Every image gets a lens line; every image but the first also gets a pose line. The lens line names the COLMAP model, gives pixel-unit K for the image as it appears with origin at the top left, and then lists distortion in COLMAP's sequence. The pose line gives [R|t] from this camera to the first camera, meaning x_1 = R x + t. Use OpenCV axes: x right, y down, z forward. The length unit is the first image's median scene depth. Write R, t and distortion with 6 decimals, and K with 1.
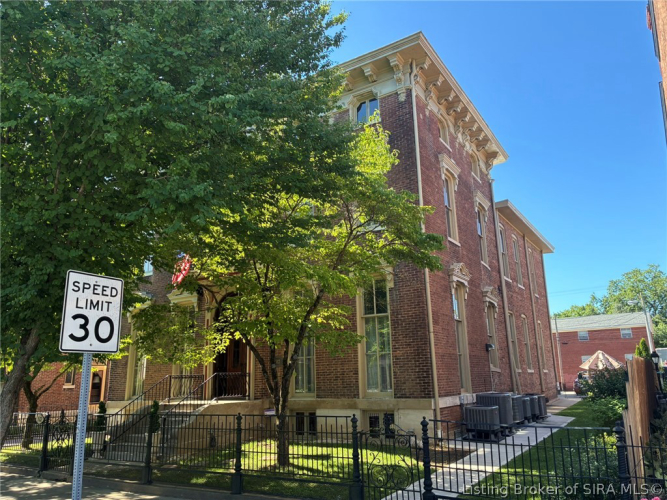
lens RADIAL K [[509.9, 0, 335.6], [0, 509.9, 248.6], [0, 0, 1]] dist [0.021065, -0.004795]
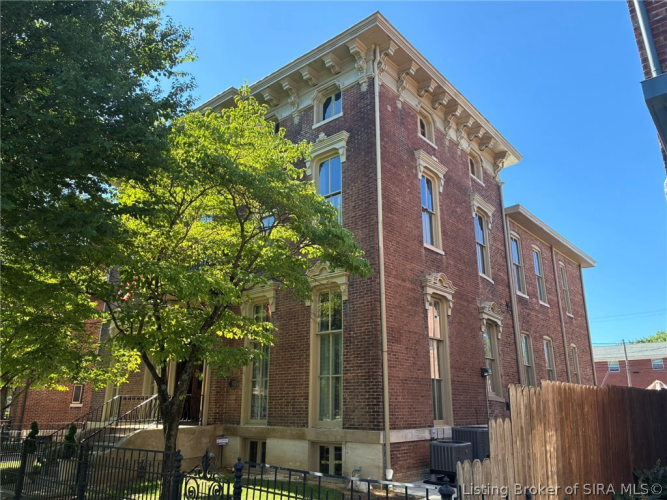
lens RADIAL K [[509.9, 0, 331.4], [0, 509.9, 249.6], [0, 0, 1]] dist [0.021065, -0.004795]
pose [[0.990231, -0.014475, -0.138683, 0.183835], [0.008370, 0.998974, -0.044499, 0.025279], [0.139185, 0.042903, 0.989337, 0.114053]]
